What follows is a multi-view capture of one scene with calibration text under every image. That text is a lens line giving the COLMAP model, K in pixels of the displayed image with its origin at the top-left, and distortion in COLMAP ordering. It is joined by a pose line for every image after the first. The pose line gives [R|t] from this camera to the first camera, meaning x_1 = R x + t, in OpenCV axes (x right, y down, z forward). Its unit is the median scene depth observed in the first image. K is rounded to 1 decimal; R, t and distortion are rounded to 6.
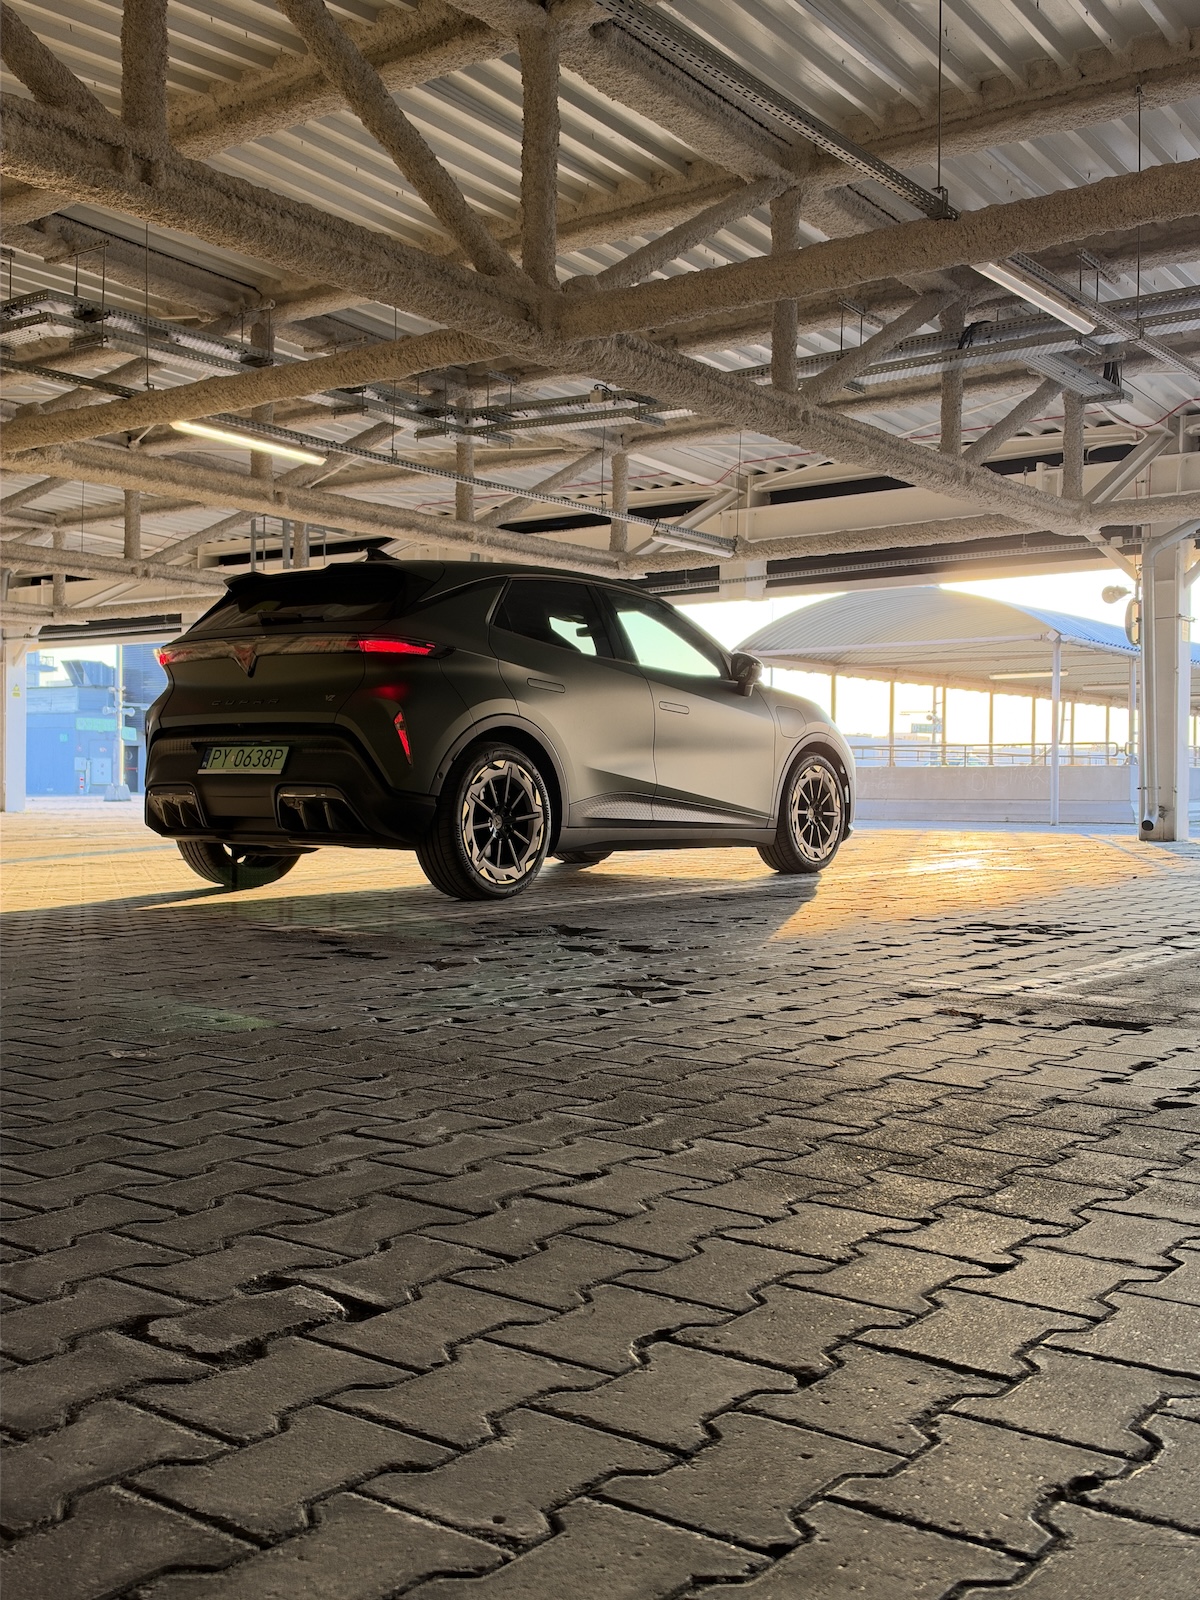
lens RADIAL K [[1581.9, 0, 604.4], [0, 1581.9, 806.5], [0, 0, 1]] dist [0.295786, -0.877771]
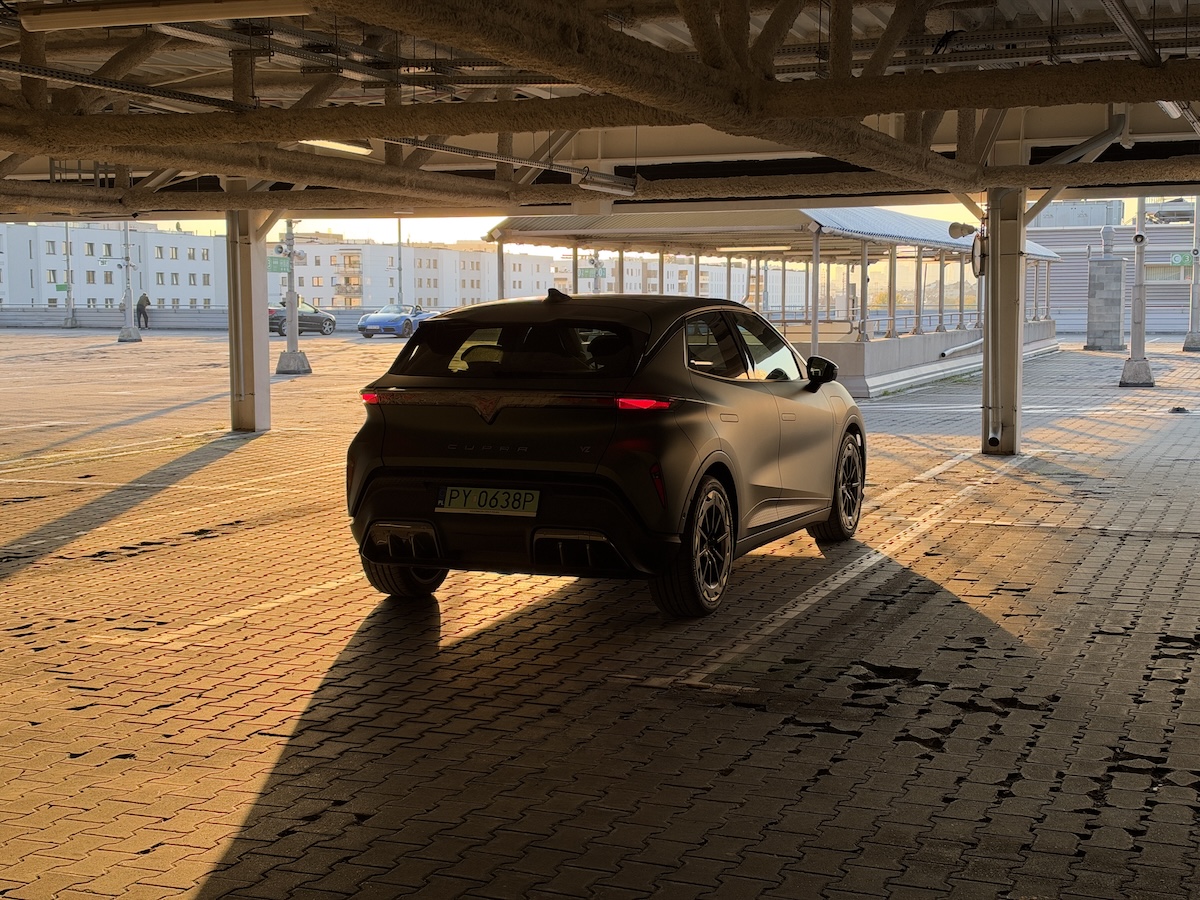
lens RADIAL K [[1680.3, 0, 603.8], [0, 1680.3, 449.3], [0, 0, 1]] dist [0.291721, -0.873659]
pose [[0.966020, -0.032757, 0.256383, -0.348244], [0.013026, 0.996846, 0.078285, -0.120734], [-0.258139, -0.072286, 0.963400, -0.102350]]
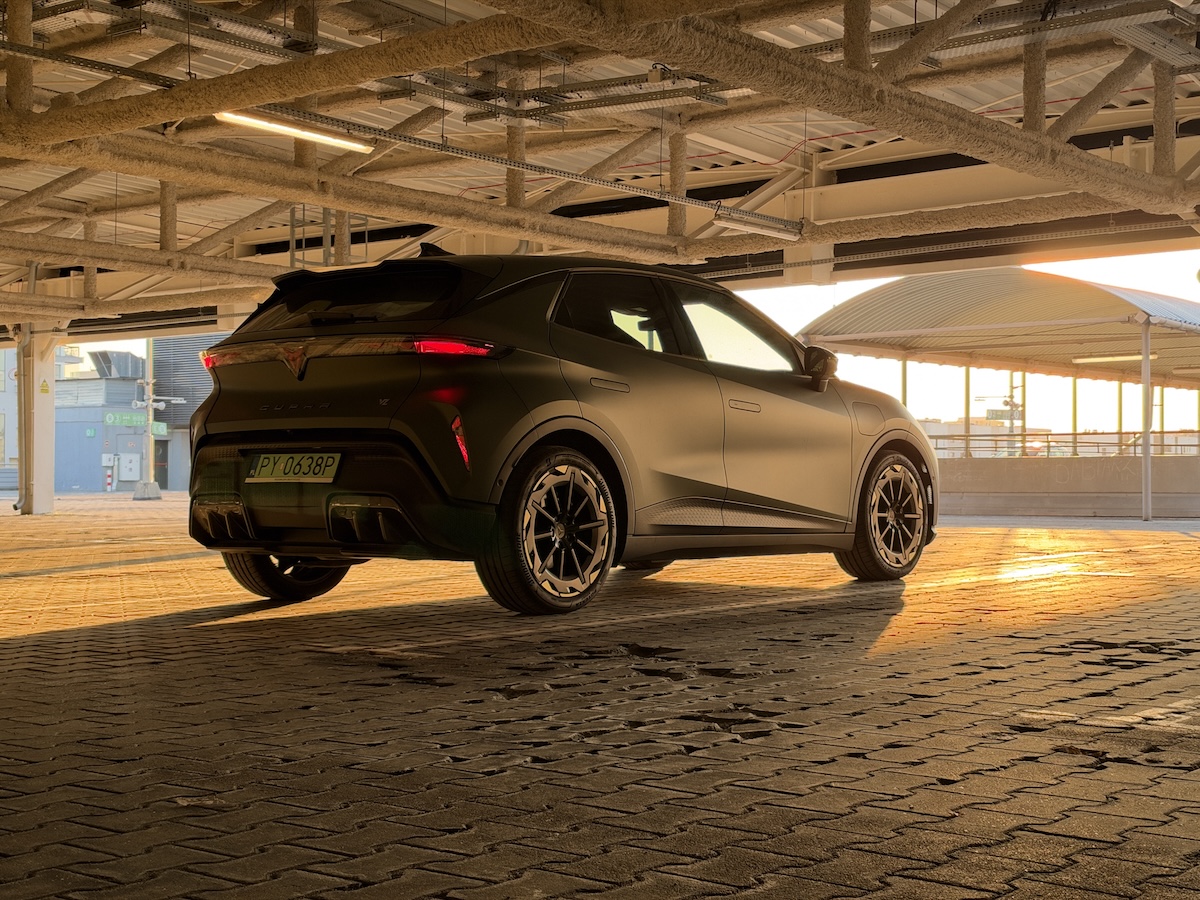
lens RADIAL K [[1680.3, 0, 603.8], [0, 1680.3, 449.3], [0, 0, 1]] dist [0.291721, -0.873659]
pose [[0.999508, -0.008460, -0.030211, -0.008599], [0.007580, 0.999547, -0.029119, -0.007317], [0.030444, 0.028875, 0.999119, 0.001303]]
